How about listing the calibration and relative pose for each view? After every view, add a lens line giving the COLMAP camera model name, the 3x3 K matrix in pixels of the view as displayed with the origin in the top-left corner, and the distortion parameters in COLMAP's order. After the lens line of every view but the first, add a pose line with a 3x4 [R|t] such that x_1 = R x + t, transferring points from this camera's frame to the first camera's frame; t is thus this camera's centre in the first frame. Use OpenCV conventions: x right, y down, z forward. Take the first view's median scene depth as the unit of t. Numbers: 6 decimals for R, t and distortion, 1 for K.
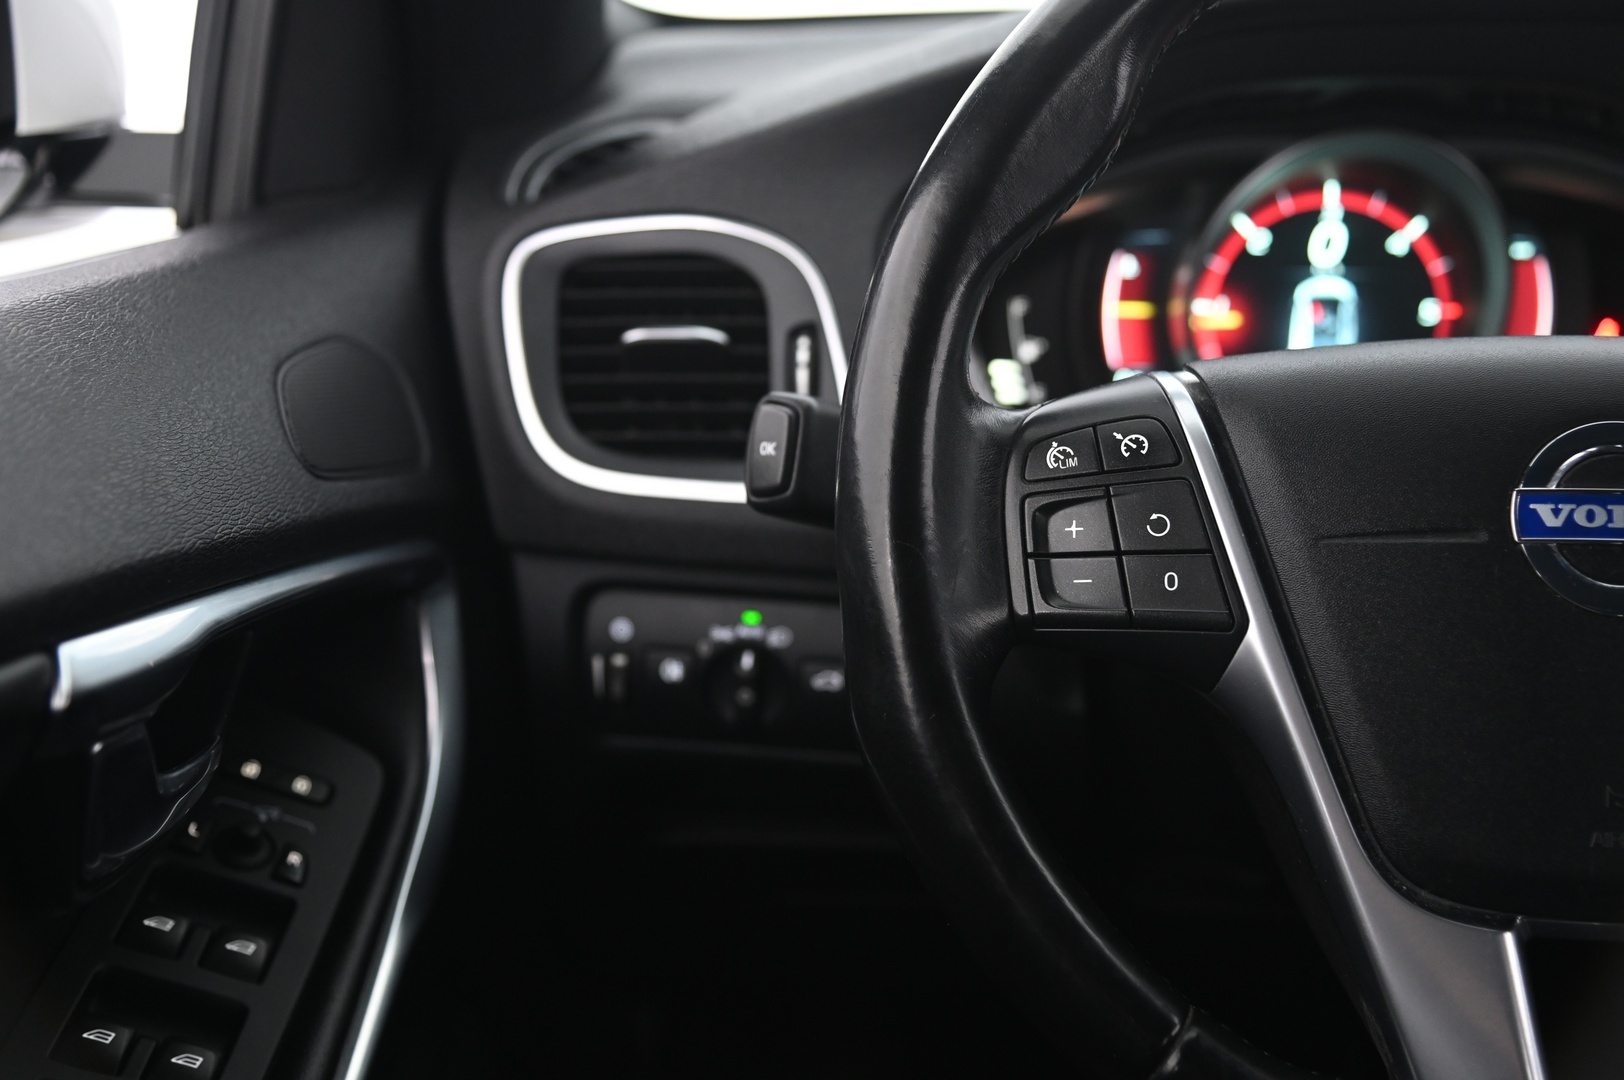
lens RADIAL K [[1976.4, 0, 845.3], [0, 1976.4, 539.1], [0, 0, 1]] dist [0.103305, 0.000000]
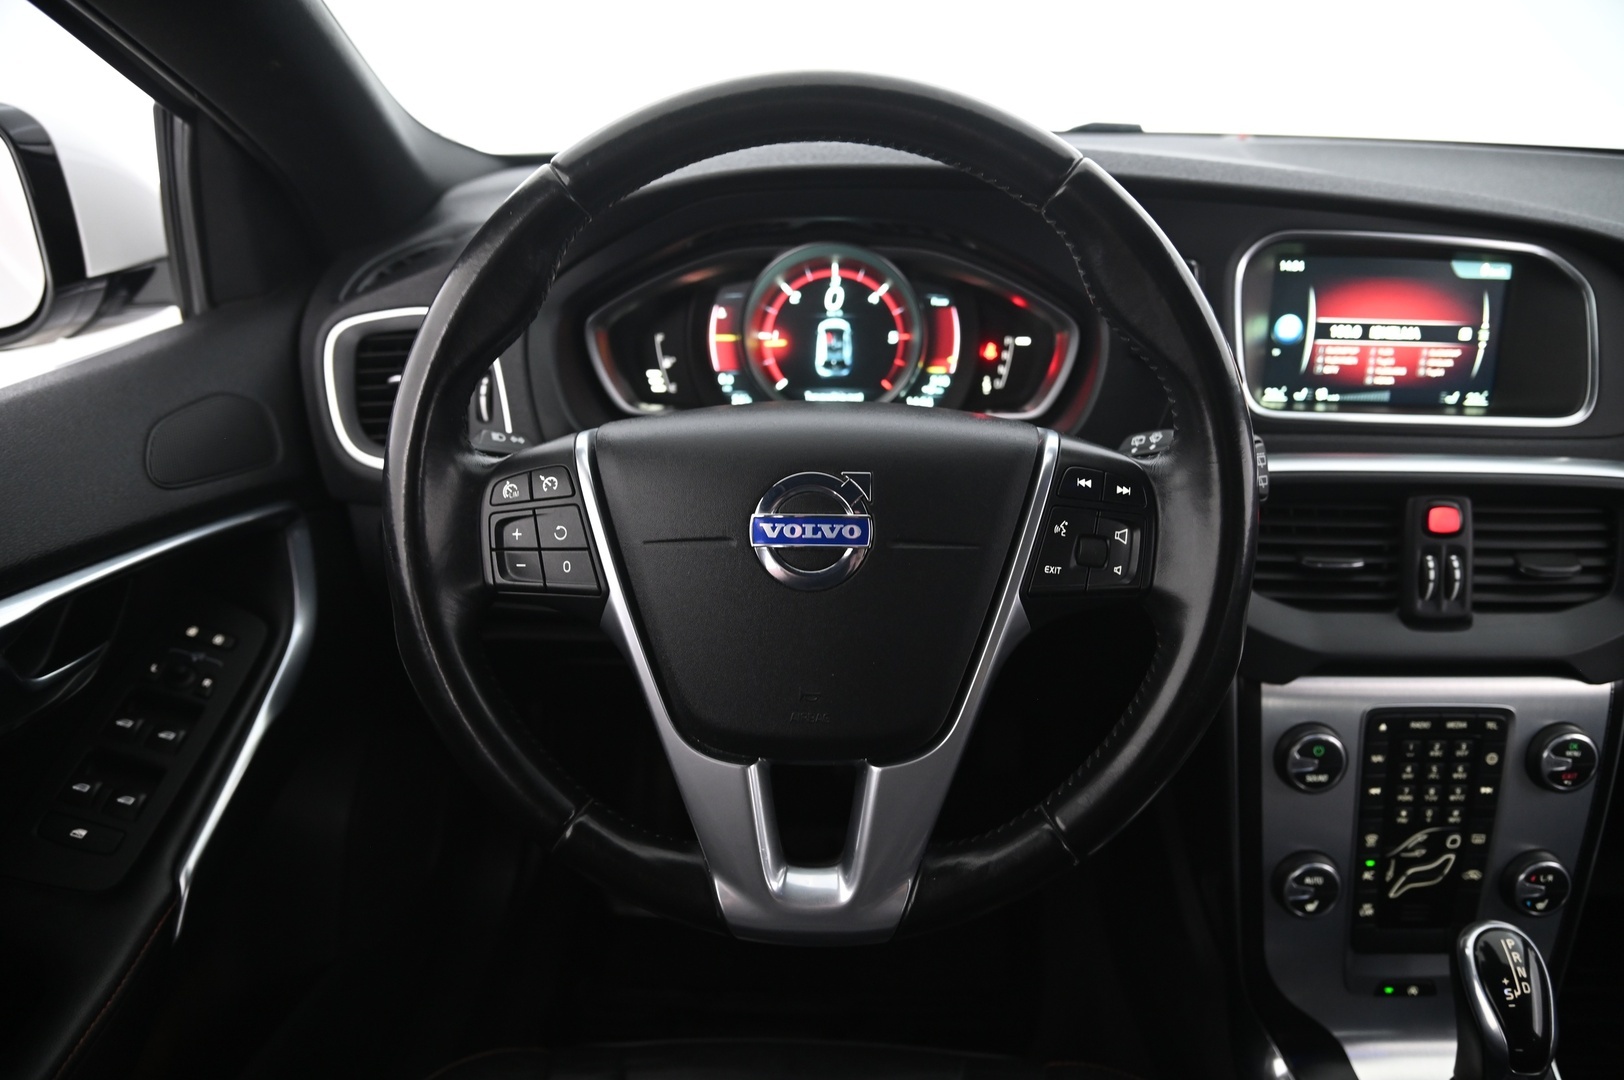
lens RADIAL K [[1043.9, 0, 829.3], [0, 1043.9, 529.6], [0, 0, 1]] dist [-0.121343, 0.044215]
pose [[0.999708, -0.016079, -0.018014, 0.285383], [0.018635, 0.988188, 0.152110, -0.099057], [0.015355, -0.152402, 0.988199, 0.092429]]
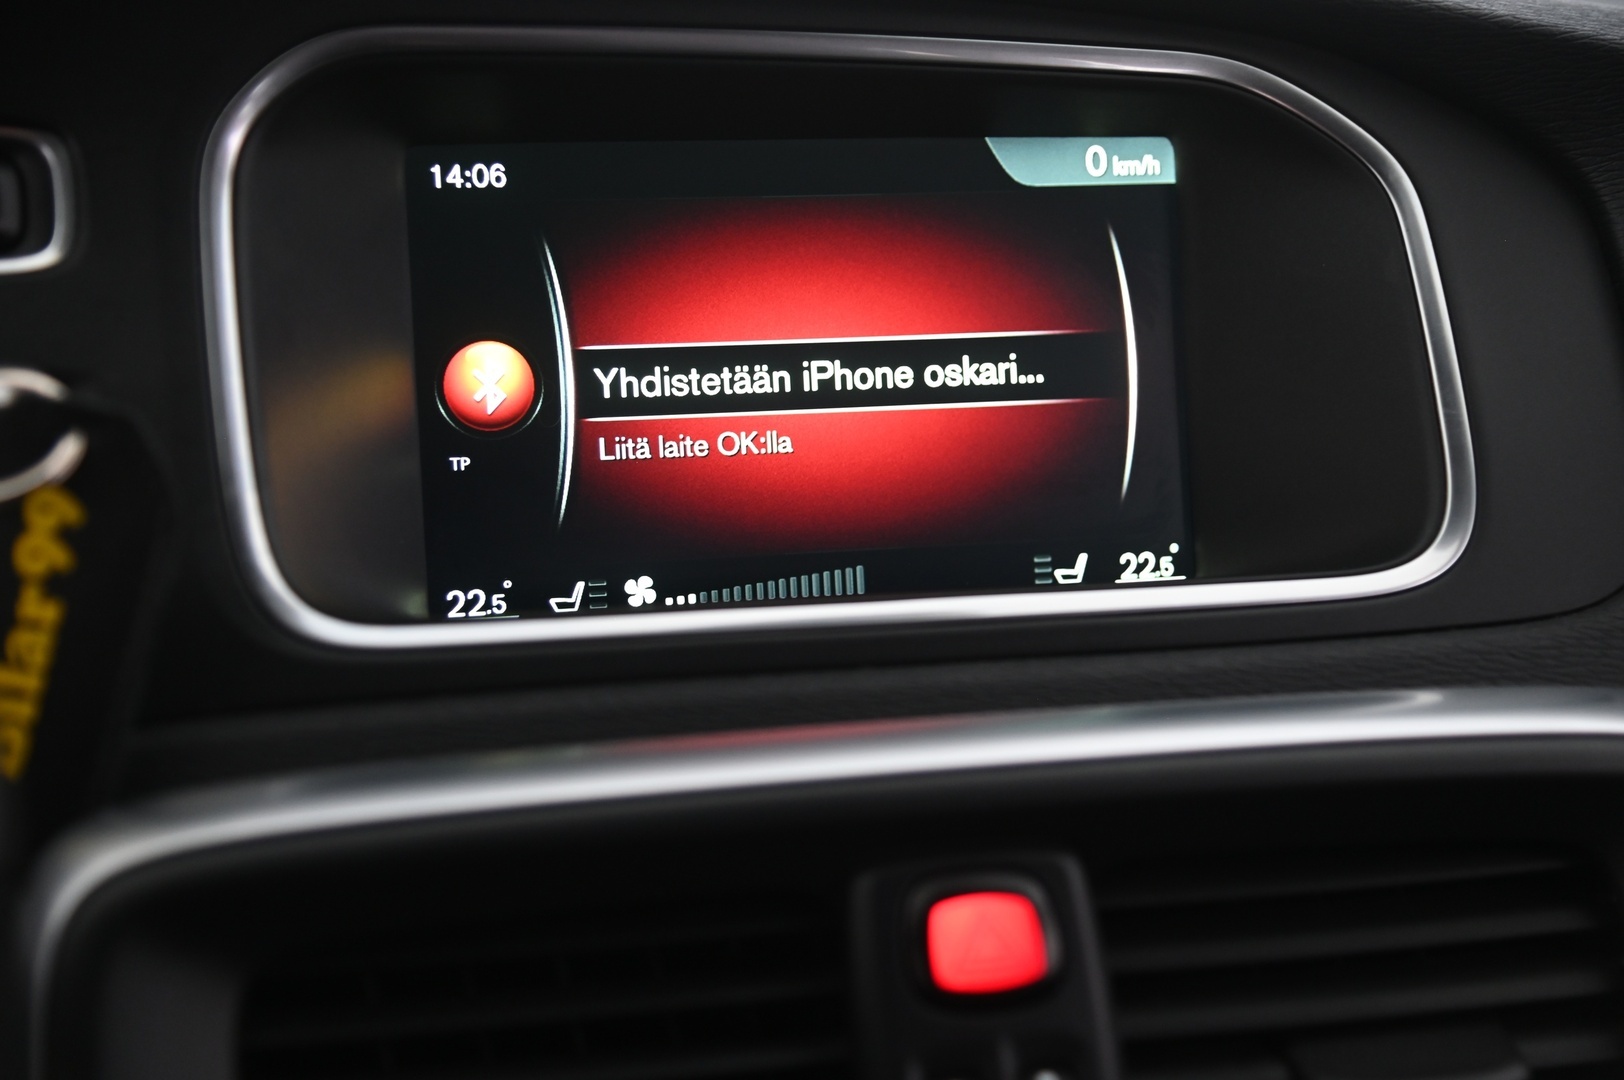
lens RADIAL K [[2325.2, 0, 808.4], [0, 2325.2, 556.2], [0, 0, 1]] dist [0.135132, 0.000000]
pose [[0.966048, -0.071668, 0.248225, 0.607490], [0.101757, 0.988645, -0.110576, -0.005639], [-0.237482, 0.132081, 0.962371, 0.406627]]
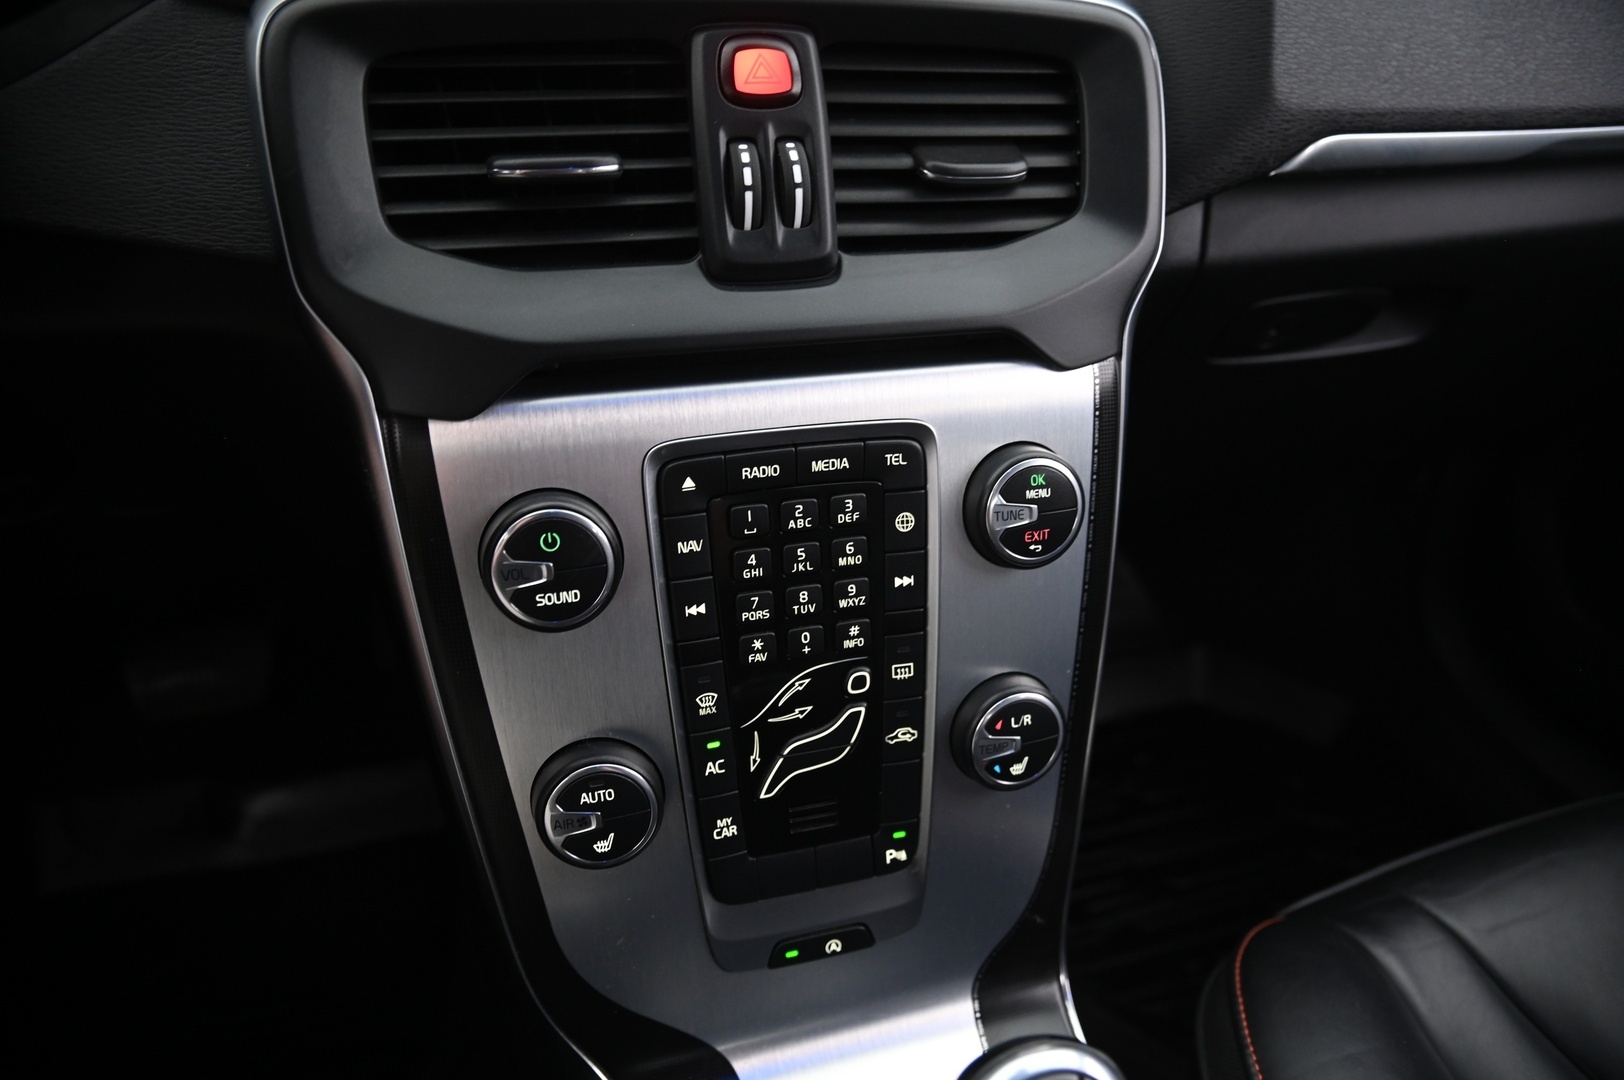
lens RADIAL K [[1043.9, 0, 811.4], [0, 1043.9, 526.3], [0, 0, 1]] dist [-0.121343, 0.044215]
pose [[0.944389, -0.140654, 0.297231, 0.631756], [0.064243, 0.965403, 0.252725, 0.101396], [-0.322494, -0.219575, 0.920752, 0.460105]]
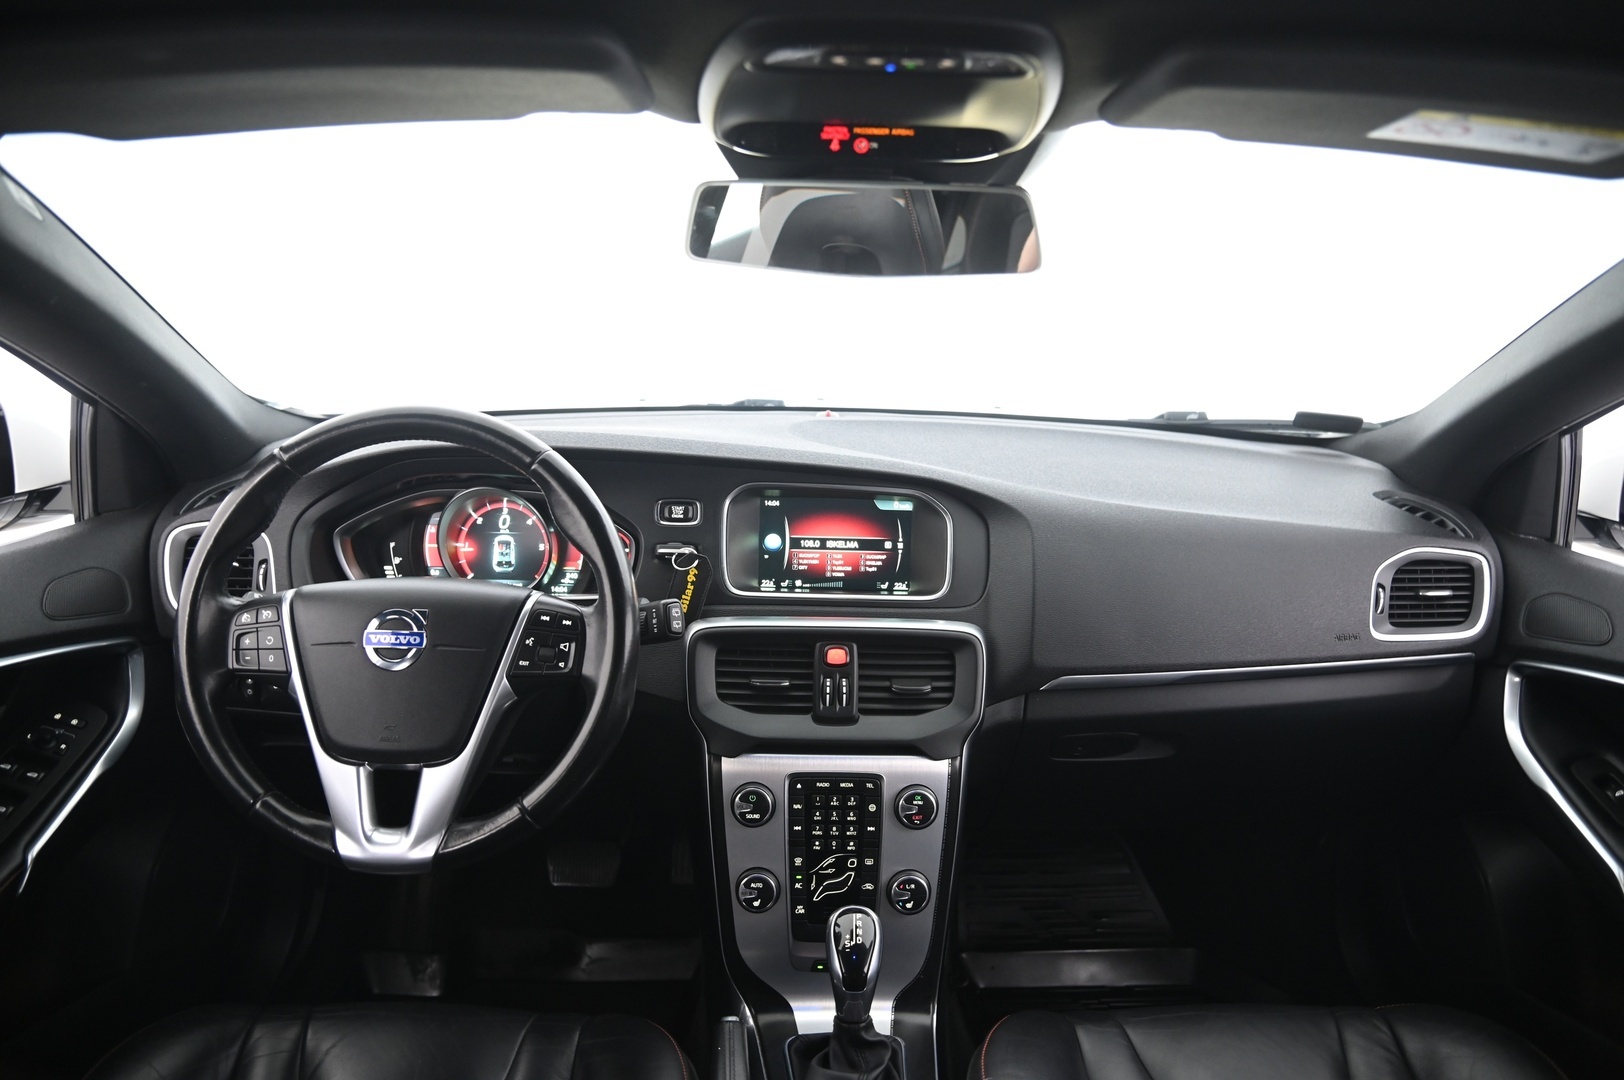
lens RADIAL K [[1043.9, 0, 819.0], [0, 1043.9, 551.1], [0, 0, 1]] dist [-0.121343, 0.044215]
pose [[0.998069, -0.001866, 0.062087, 0.657673], [0.004436, 0.999137, -0.041289, -0.056000], [-0.061956, 0.041485, 0.997216, -0.466125]]
